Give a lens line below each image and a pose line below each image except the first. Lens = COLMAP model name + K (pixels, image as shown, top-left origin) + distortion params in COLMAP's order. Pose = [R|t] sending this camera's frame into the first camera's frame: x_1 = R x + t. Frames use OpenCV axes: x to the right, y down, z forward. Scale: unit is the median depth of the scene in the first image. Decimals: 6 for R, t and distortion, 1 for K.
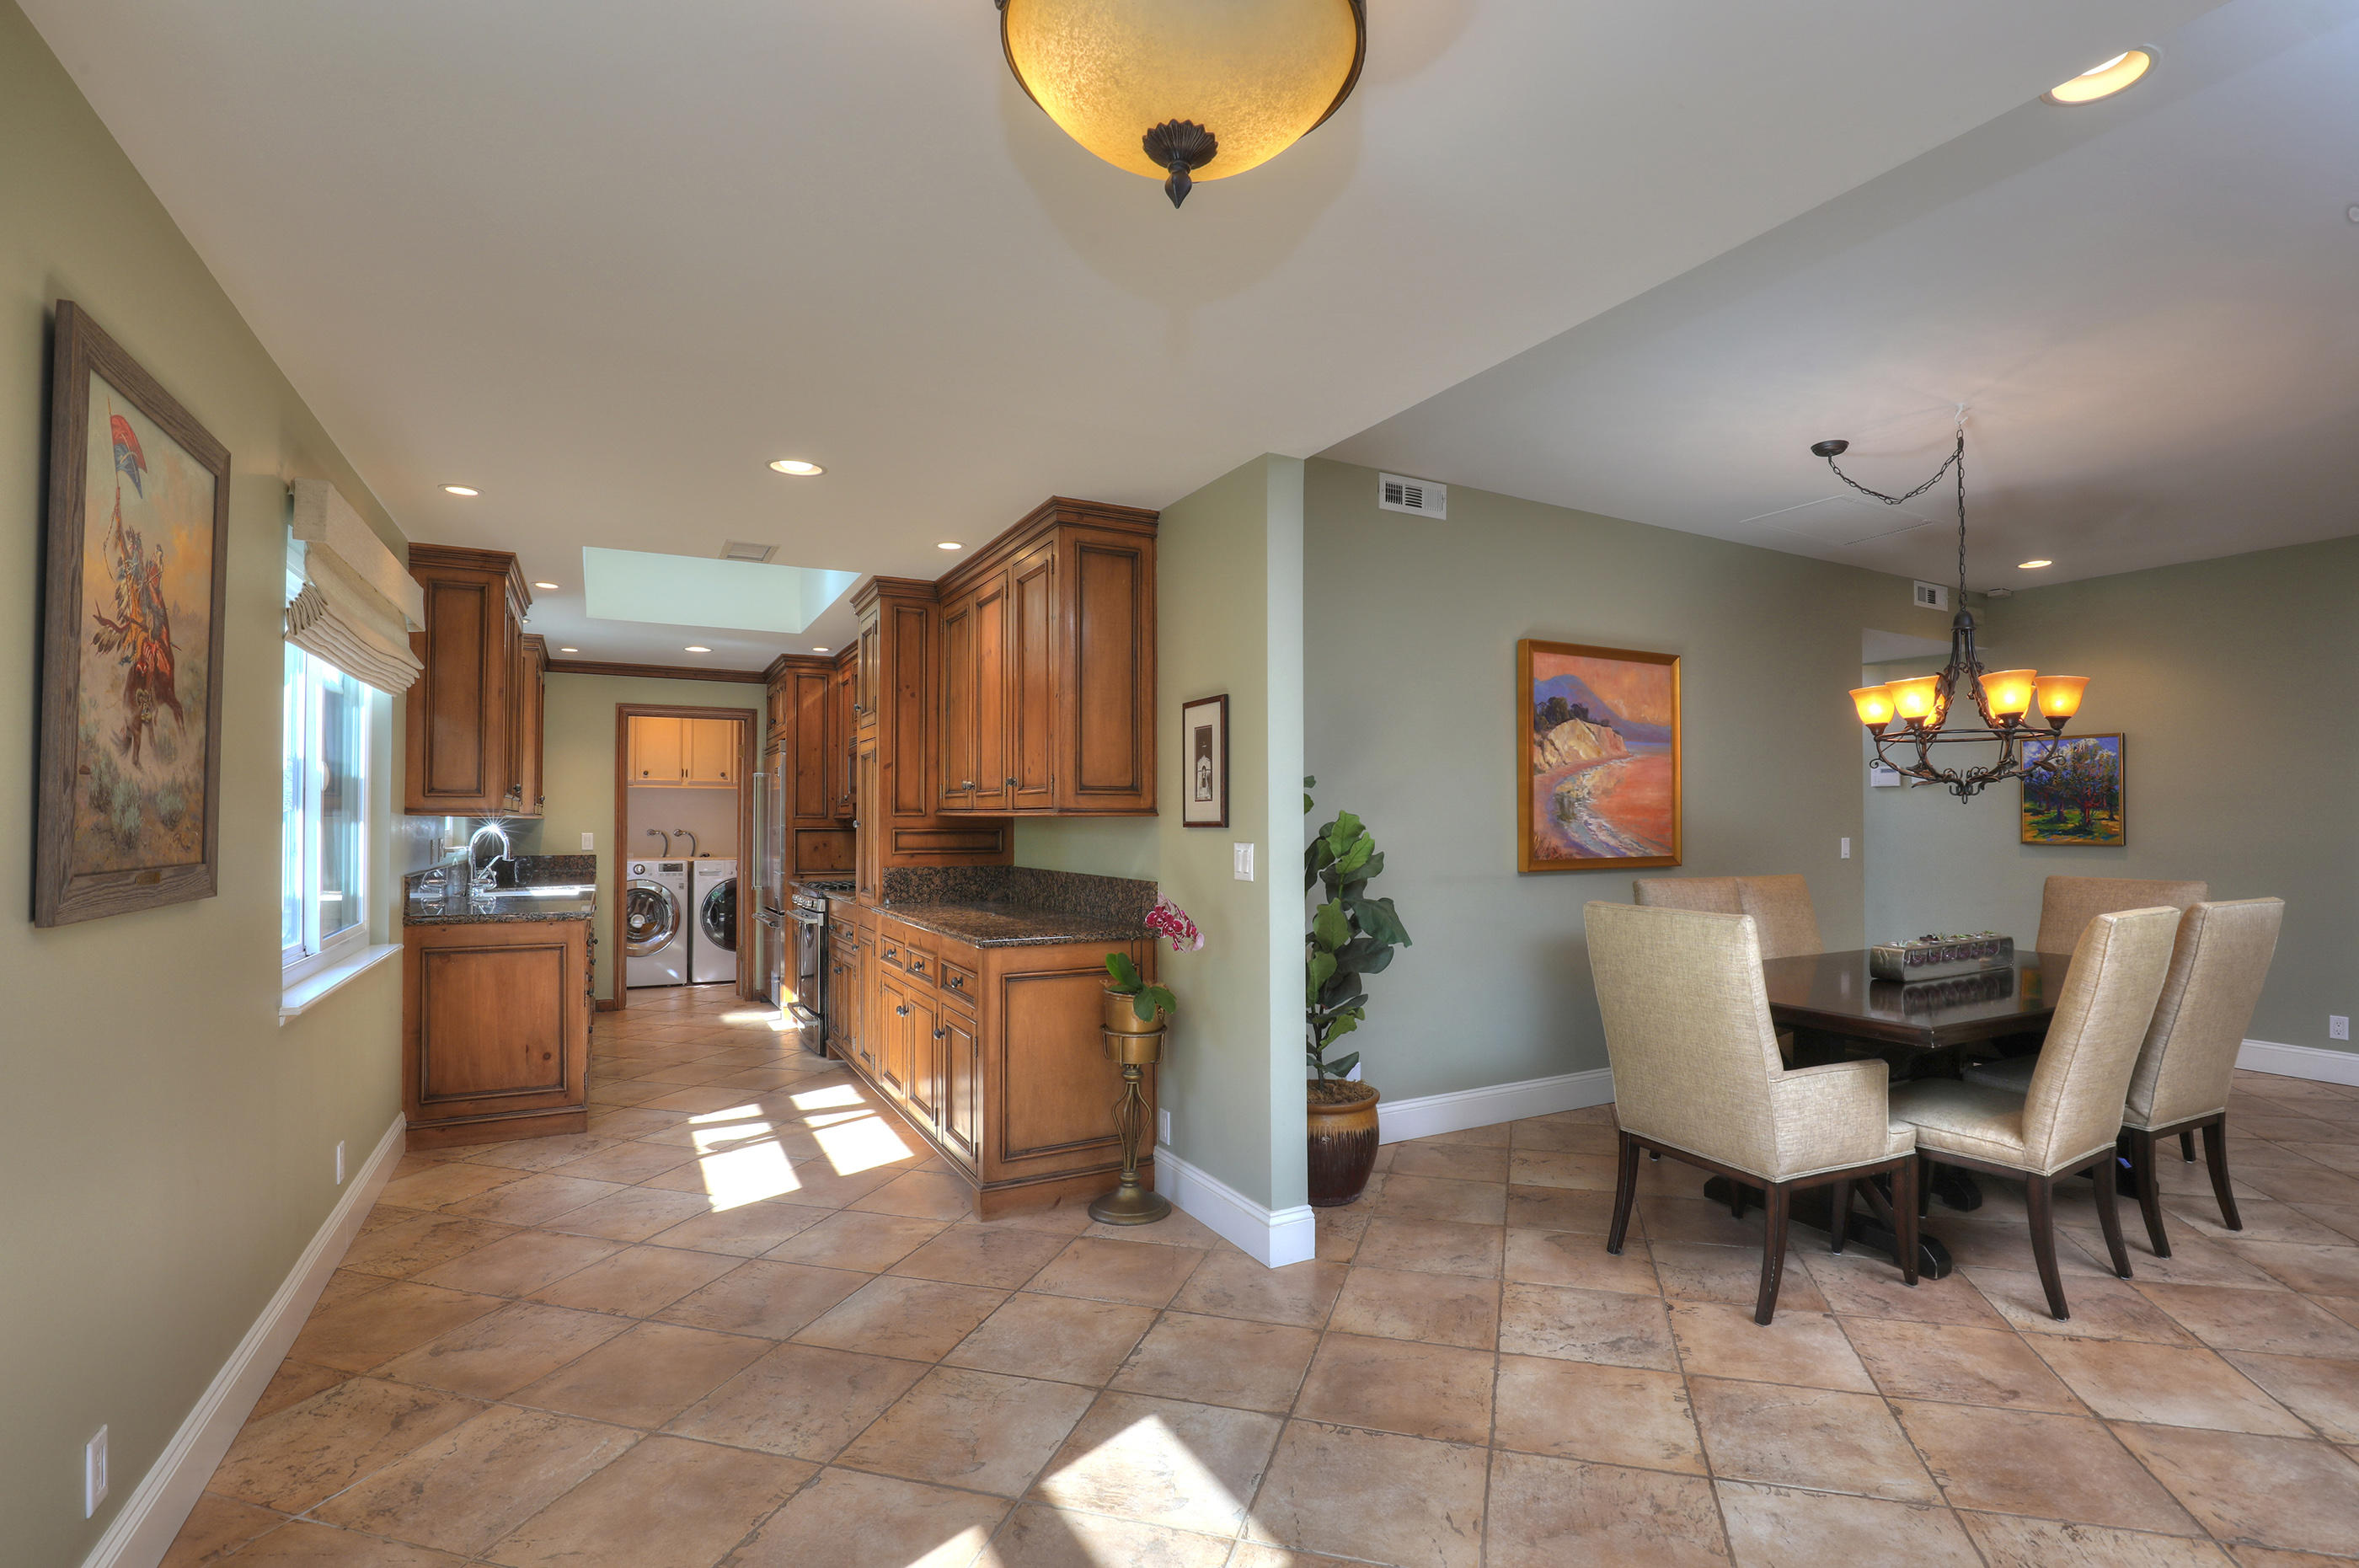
lens RADIAL K [[1082.4, 0, 1204.7], [0, 1082.4, 808.7], [0, 0, 1]] dist [-0.024250, 0.000335]
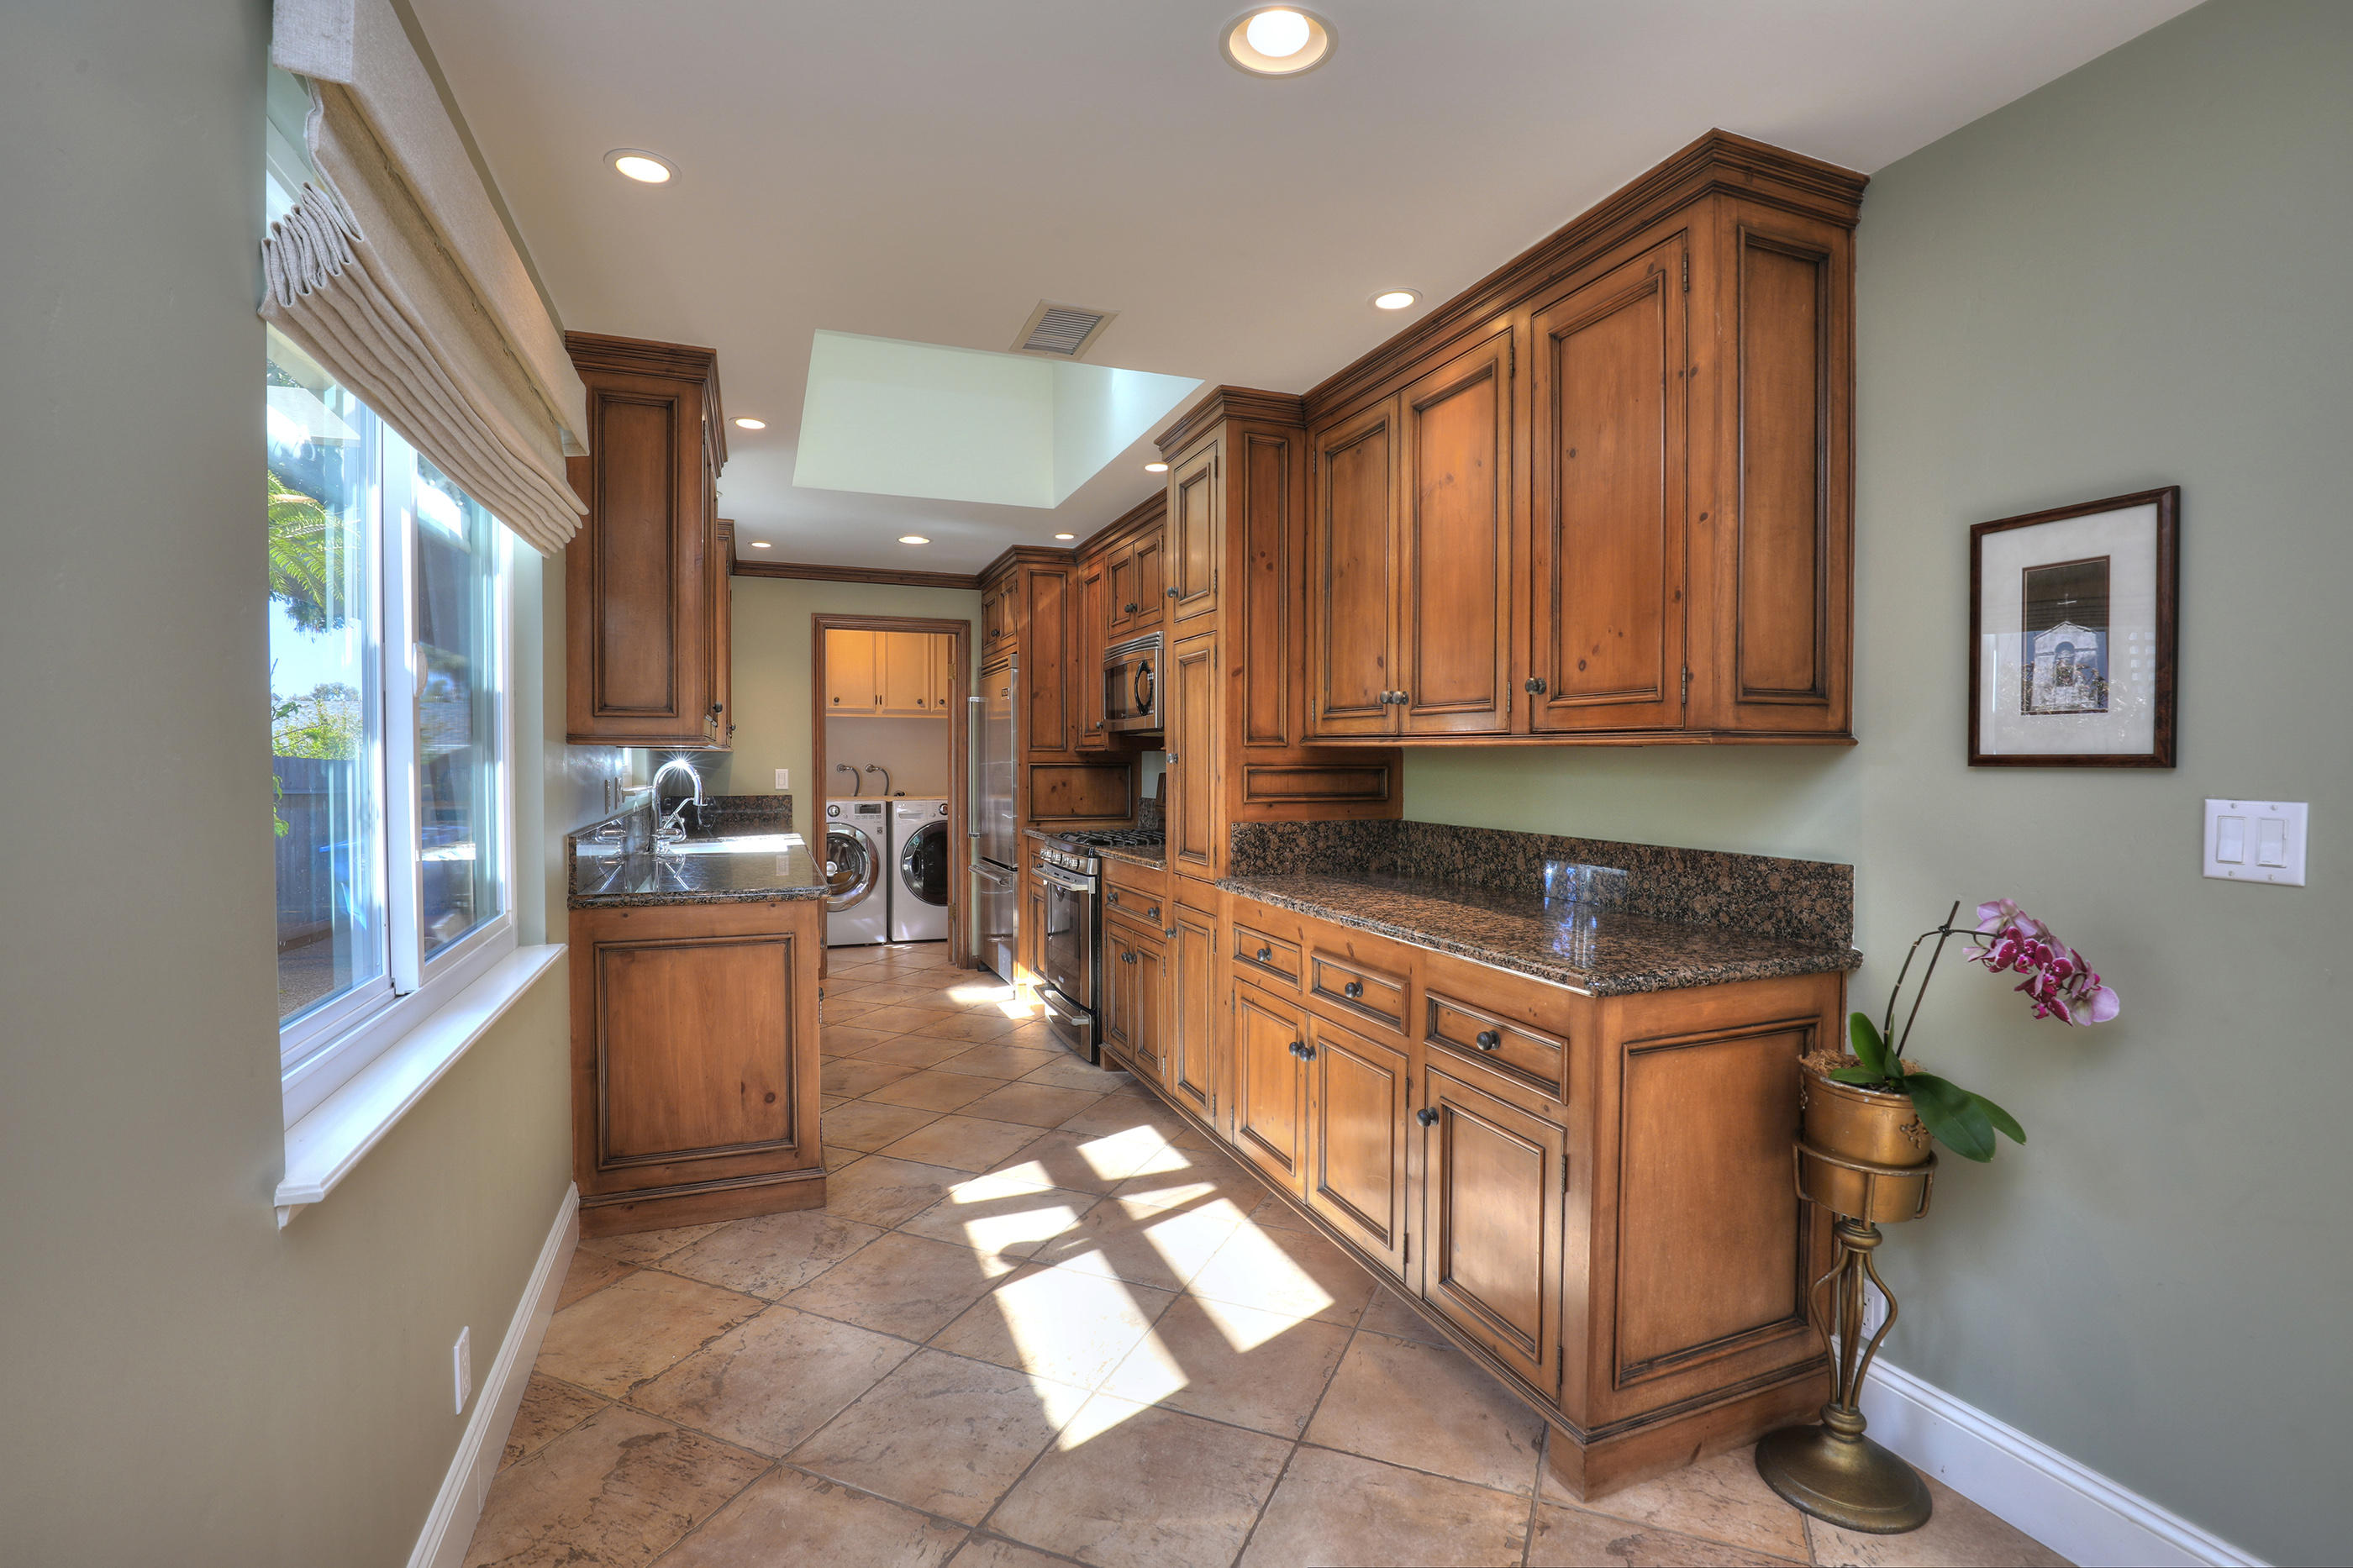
lens RADIAL K [[1078.7, 0, 1203.0], [0, 1078.7, 783.2], [0, 0, 1]] dist [-0.033299, 0.006332]
pose [[0.992874, 0.003957, -0.119101, -0.238231], [0.000437, 0.999321, 0.036841, 0.004869], [0.119166, -0.036631, 0.992198, 0.333415]]
